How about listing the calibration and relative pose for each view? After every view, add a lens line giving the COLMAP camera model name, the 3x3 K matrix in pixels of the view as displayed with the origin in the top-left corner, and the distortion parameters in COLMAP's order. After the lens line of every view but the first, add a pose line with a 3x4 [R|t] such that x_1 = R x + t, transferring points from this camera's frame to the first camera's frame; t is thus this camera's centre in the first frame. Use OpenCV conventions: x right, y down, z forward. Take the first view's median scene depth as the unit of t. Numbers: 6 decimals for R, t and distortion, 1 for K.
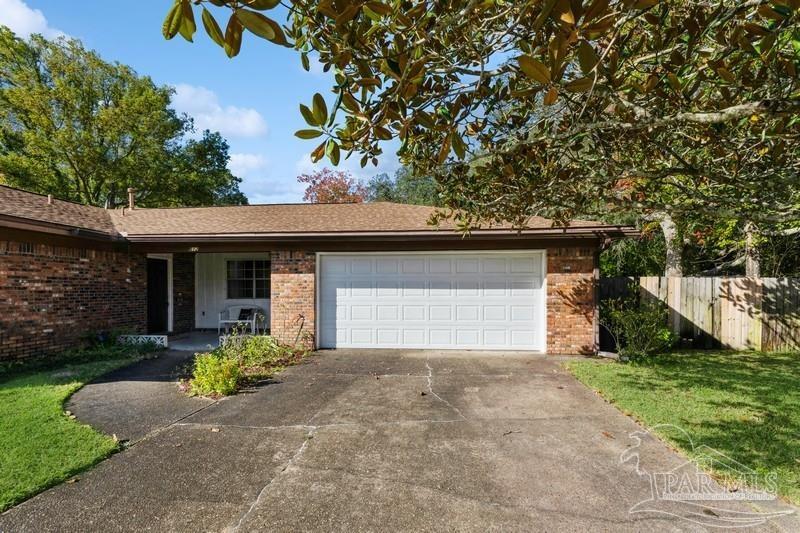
lens RADIAL K [[377.5, 0, 400.6], [0, 377.5, 292.2], [0, 0, 1]] dist [0.005354, 0.000984]
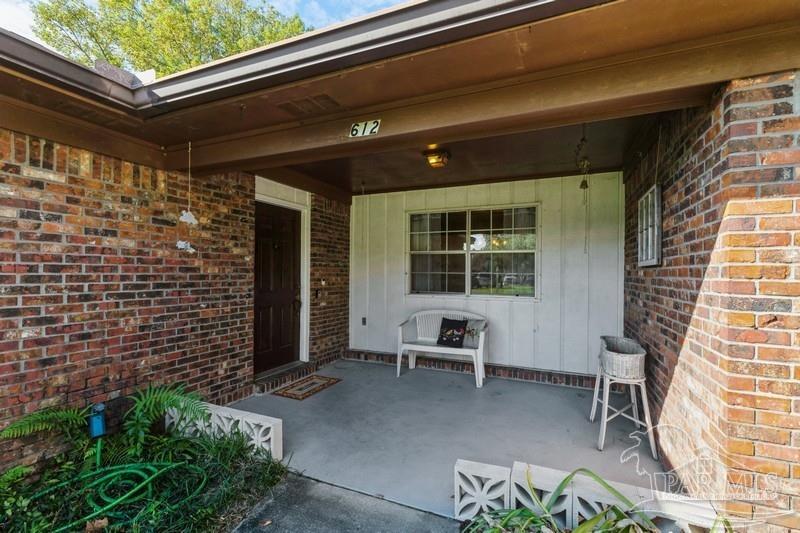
lens RADIAL K [[356.6, 0, 404.9], [0, 356.6, 272.7], [0, 0, 1]] dist [0.001195, 0.000218]
pose [[0.950911, 0.009481, -0.309319, -0.438621], [-0.012544, 0.999890, -0.007916, -0.007265], [0.309210, 0.011407, 0.950925, 0.764858]]
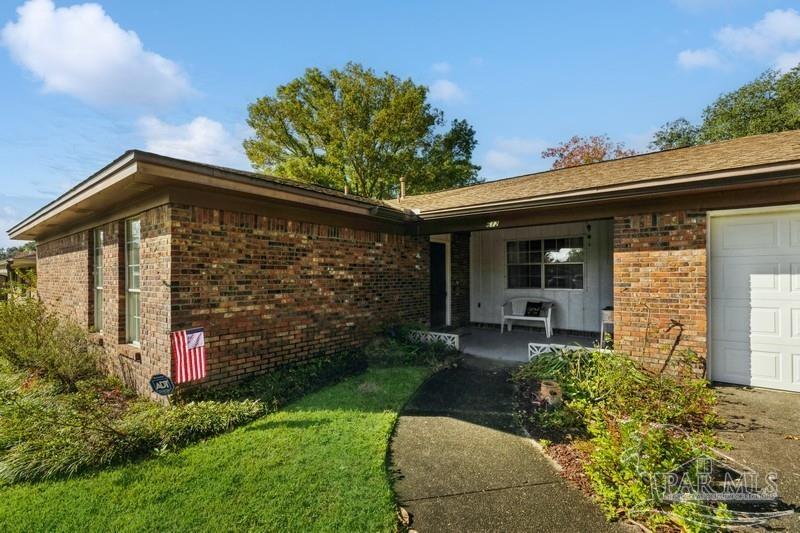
lens RADIAL K [[361.4, 0, 402.4], [0, 361.4, 275.6], [0, 0, 1]] dist [0.001193, 0.000546]
pose [[0.845064, -0.003567, -0.534653, -0.314569], [-0.000900, 0.999967, -0.008094, -0.005144], [0.534664, 0.007321, 0.845033, 0.294908]]
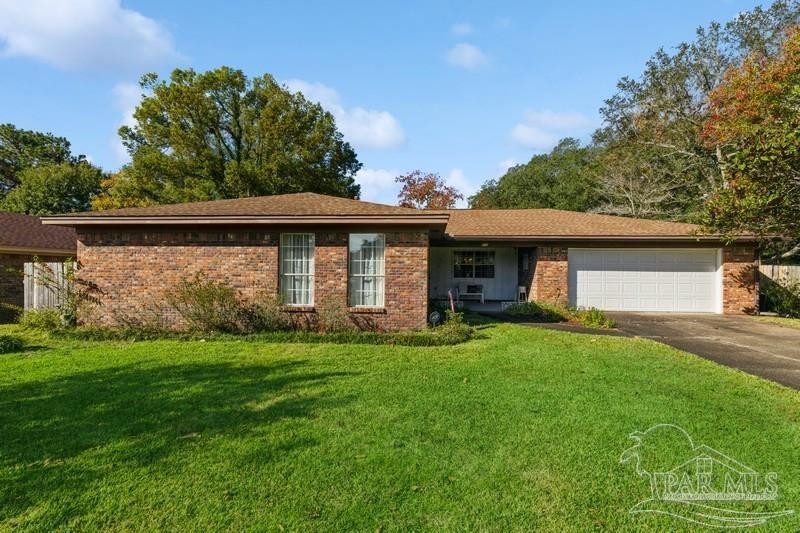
lens RADIAL K [[361.4, 0, 402.4], [0, 361.4, 275.6], [0, 0, 1]] dist [0.001193, 0.000546]
pose [[0.999876, 0.008322, 0.013357, -0.900385], [-0.008286, 0.999962, -0.002762, 0.017394], [-0.013379, 0.002651, 0.999907, -0.457408]]
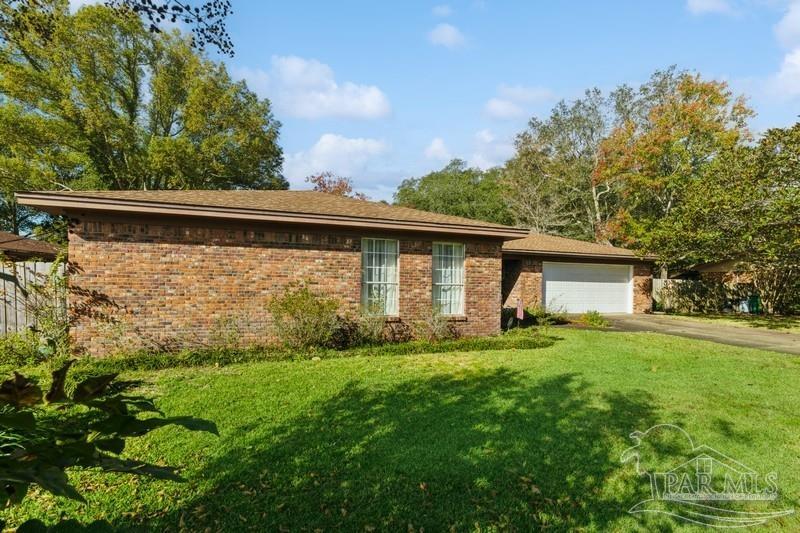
lens RADIAL K [[367.7, 0, 402.0], [0, 367.7, 293.4], [0, 0, 1]] dist [0.000920, 0.000256]
pose [[0.914916, 0.004564, 0.403620, -1.528456], [-0.014838, 0.999641, 0.022331, 0.019534], [-0.403373, -0.026420, 0.914654, -0.347943]]
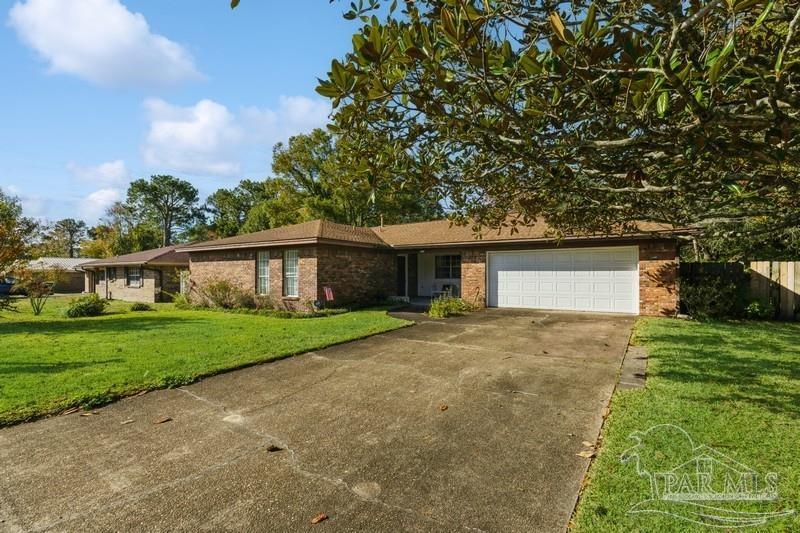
lens RADIAL K [[361.4, 0, 402.4], [0, 361.4, 275.6], [0, 0, 1]] dist [0.001193, 0.000546]
pose [[0.886448, 0.001123, -0.462828, 0.202309], [-0.003957, 0.999979, -0.005152, 0.017016], [0.462812, 0.006398, 0.886433, -0.650161]]
